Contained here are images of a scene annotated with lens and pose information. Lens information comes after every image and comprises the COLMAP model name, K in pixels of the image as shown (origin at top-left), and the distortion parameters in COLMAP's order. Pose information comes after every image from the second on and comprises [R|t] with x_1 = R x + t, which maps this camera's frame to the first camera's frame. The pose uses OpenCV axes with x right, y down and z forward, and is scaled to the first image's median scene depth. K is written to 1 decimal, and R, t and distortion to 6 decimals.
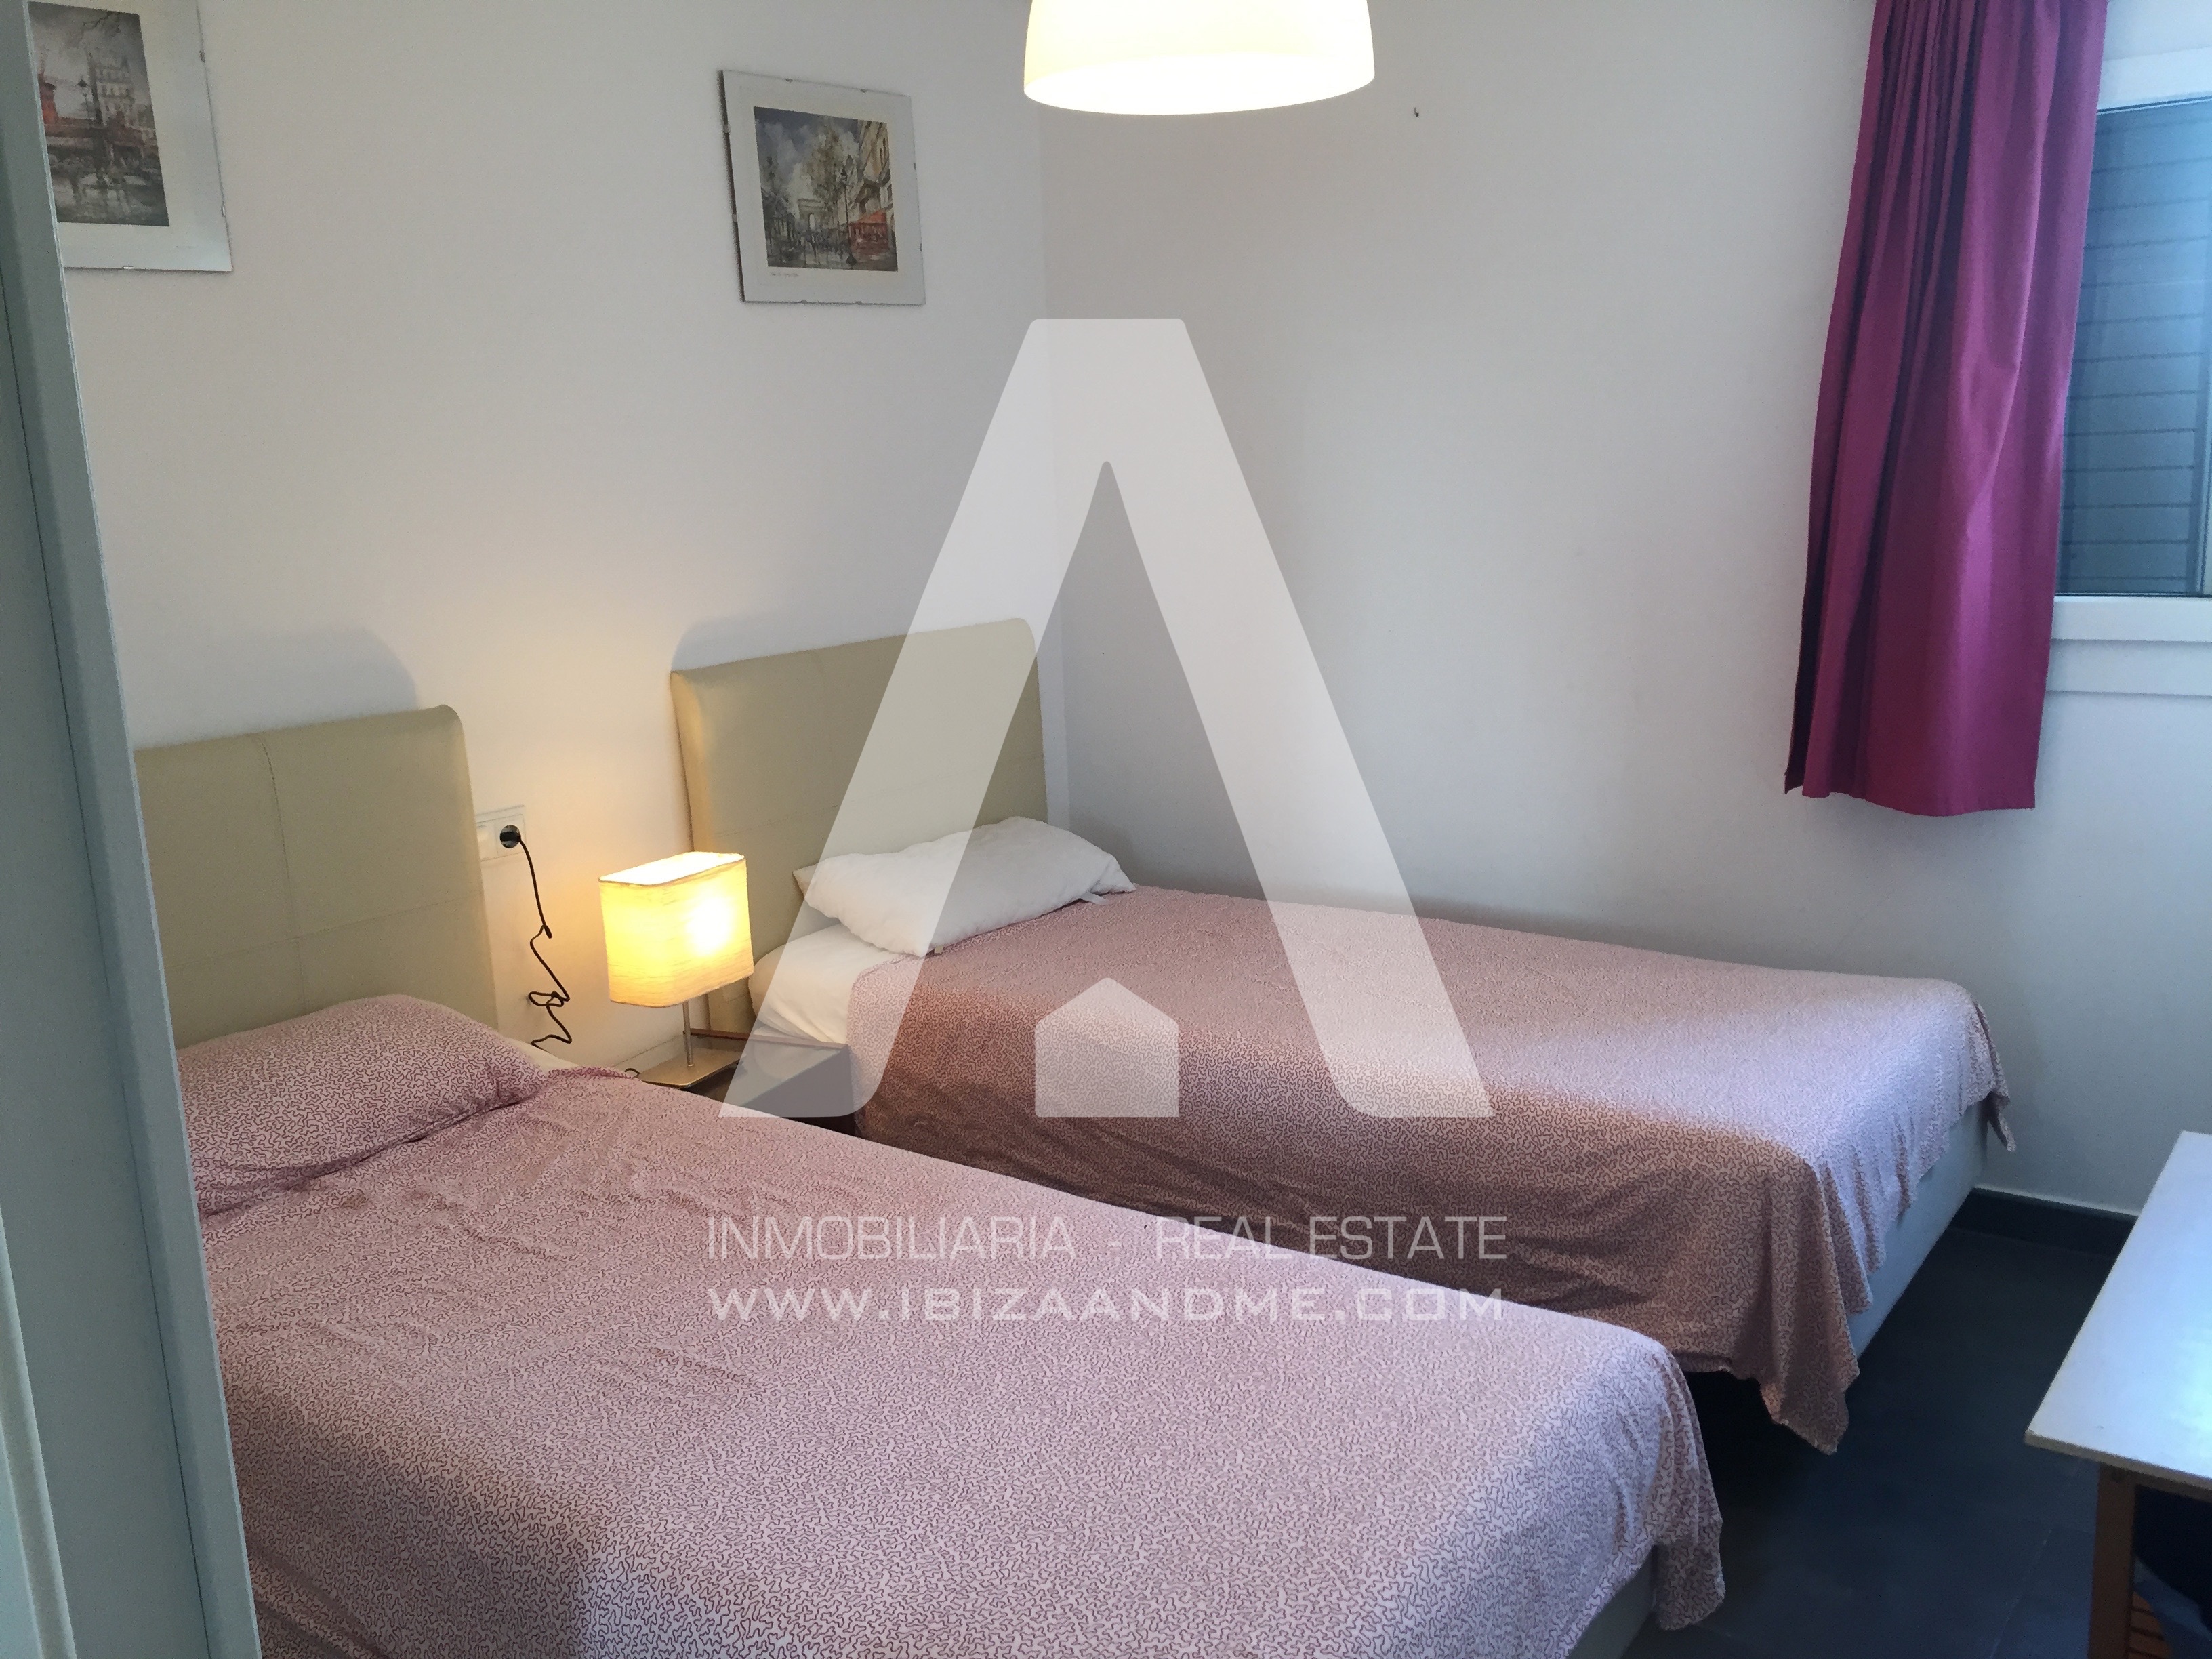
lens RADIAL K [[1883.5, 0, 1106.0], [0, 1883.5, 829.5], [0, 0, 1]] dist [0.097672, -0.108567]
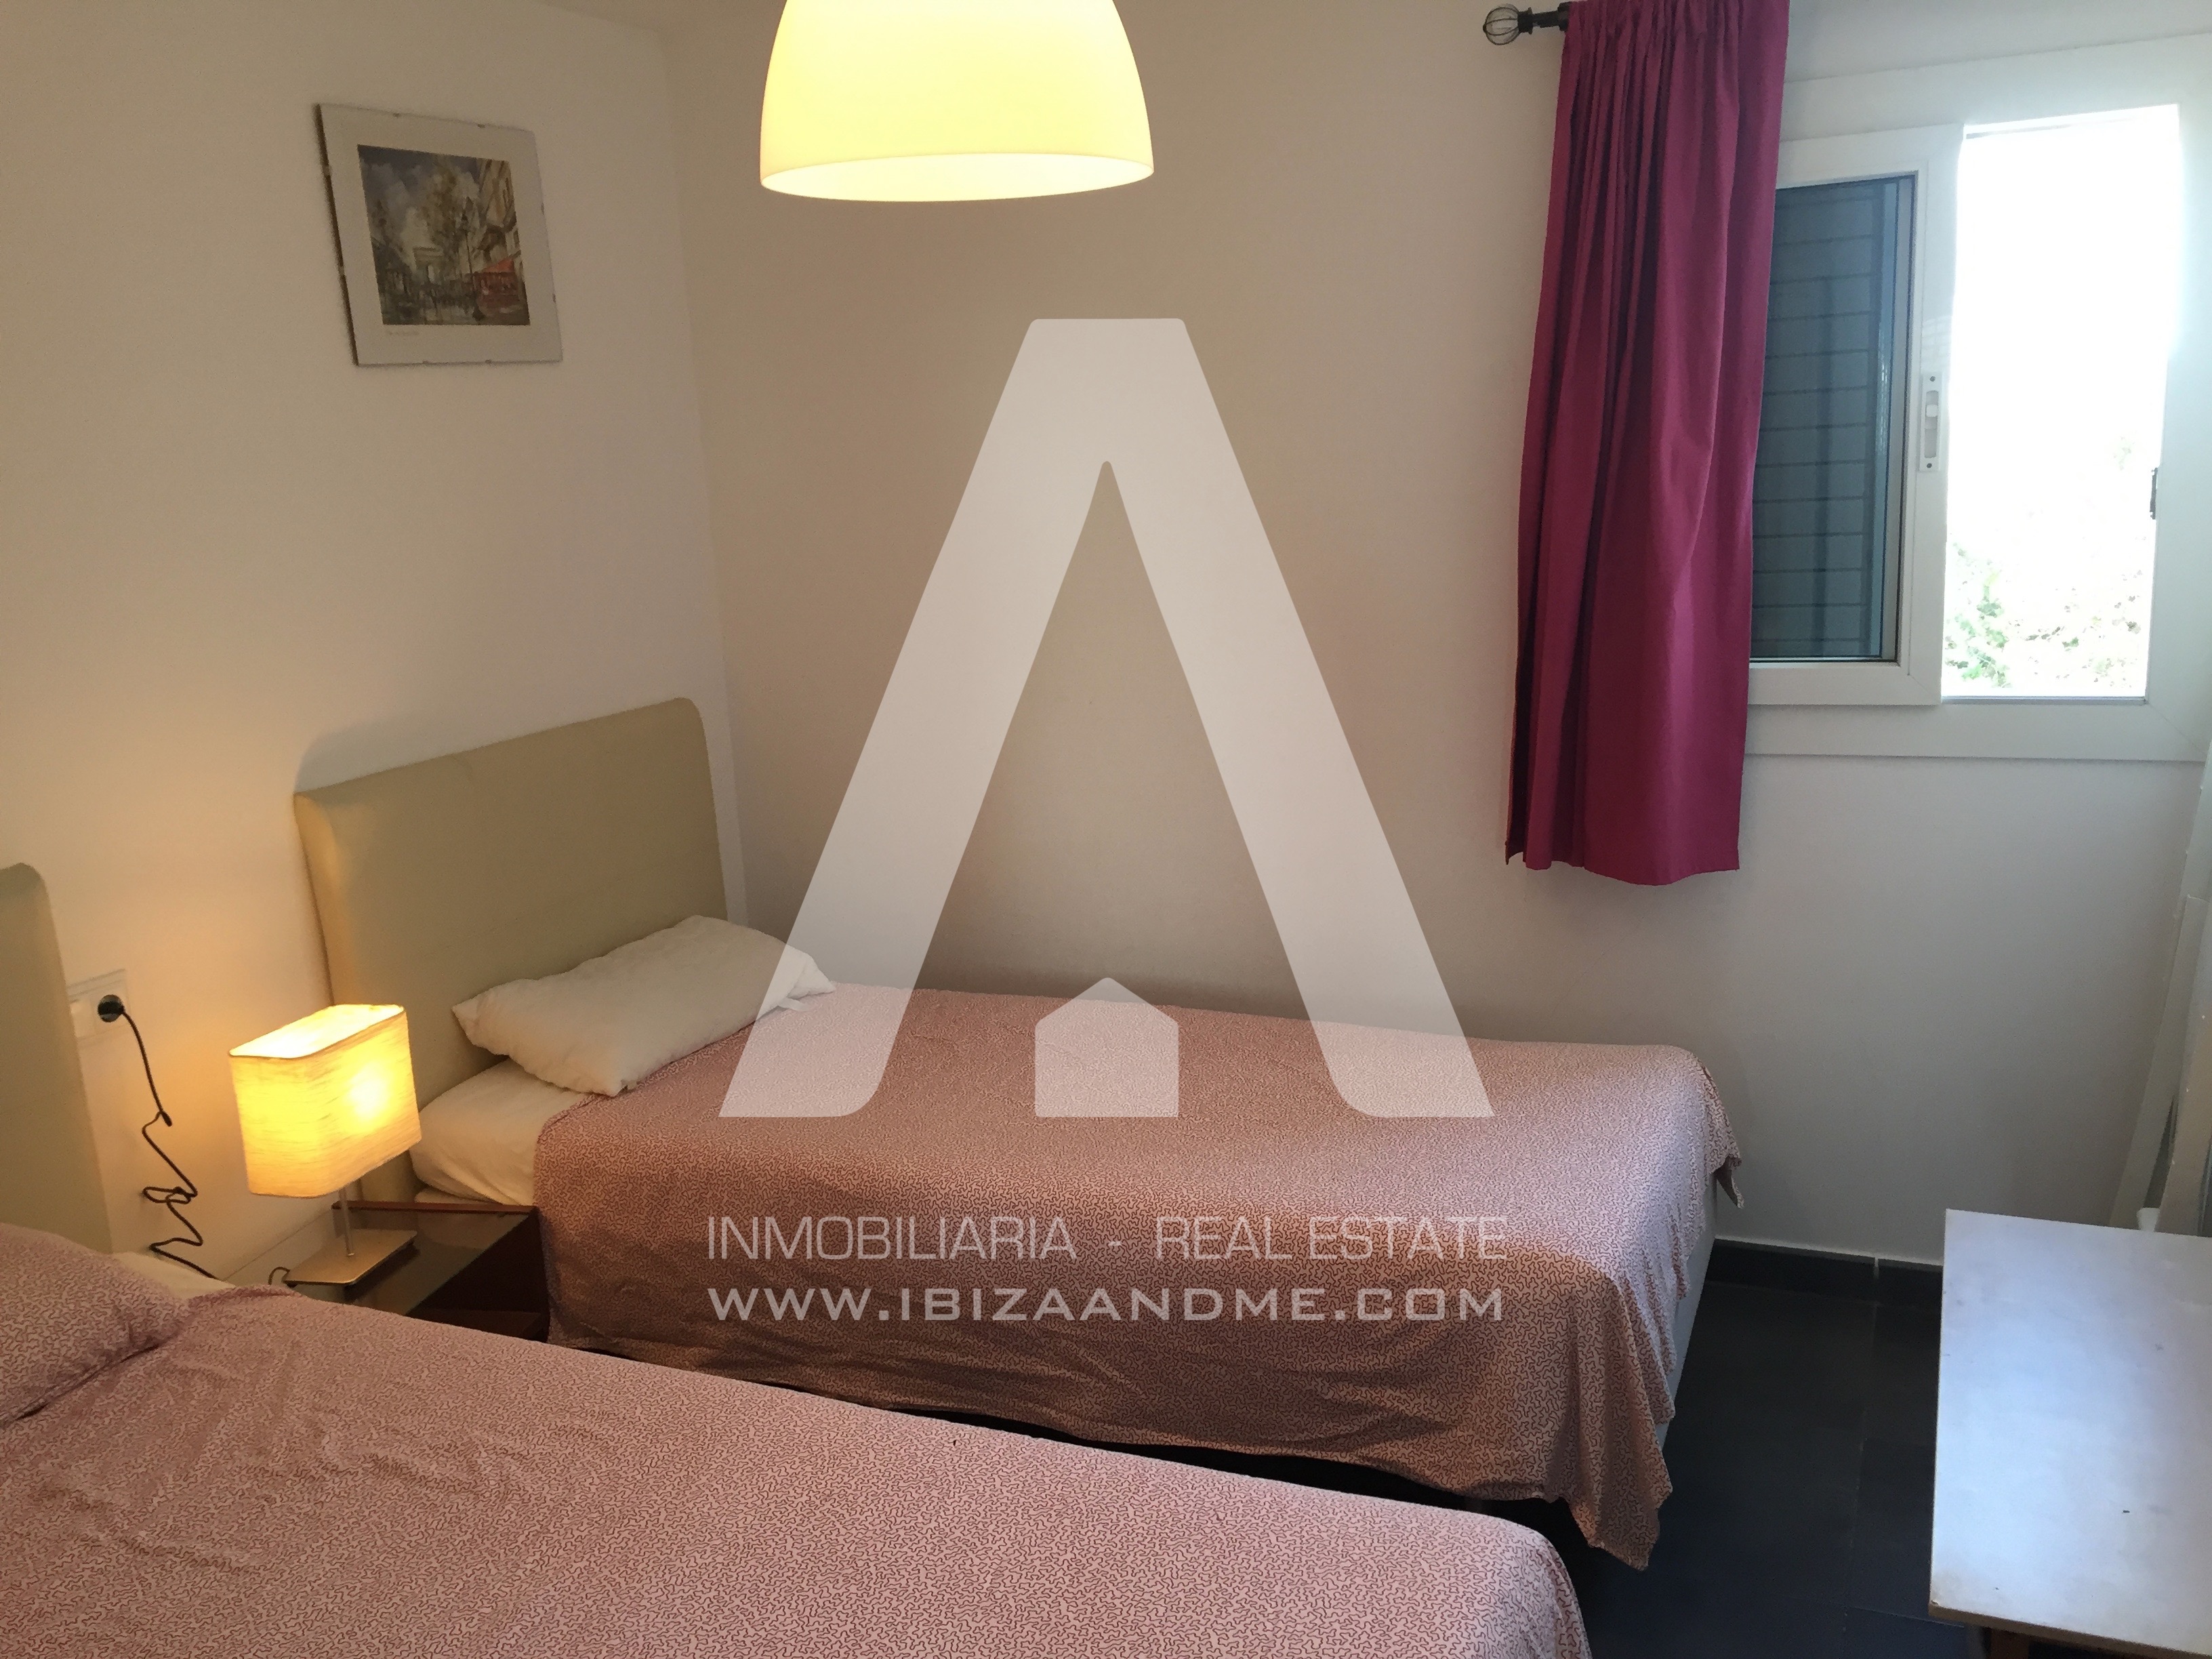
lens RADIAL K [[1894.5, 0, 1106.0], [0, 1894.5, 829.5], [0, 0, 1]] dist [0.095222, -0.130274]
pose [[0.975975, -0.056438, 0.210447, -0.057809], [0.056212, 0.998394, 0.007057, -0.056683], [-0.210507, 0.004942, 0.977580, 0.071334]]
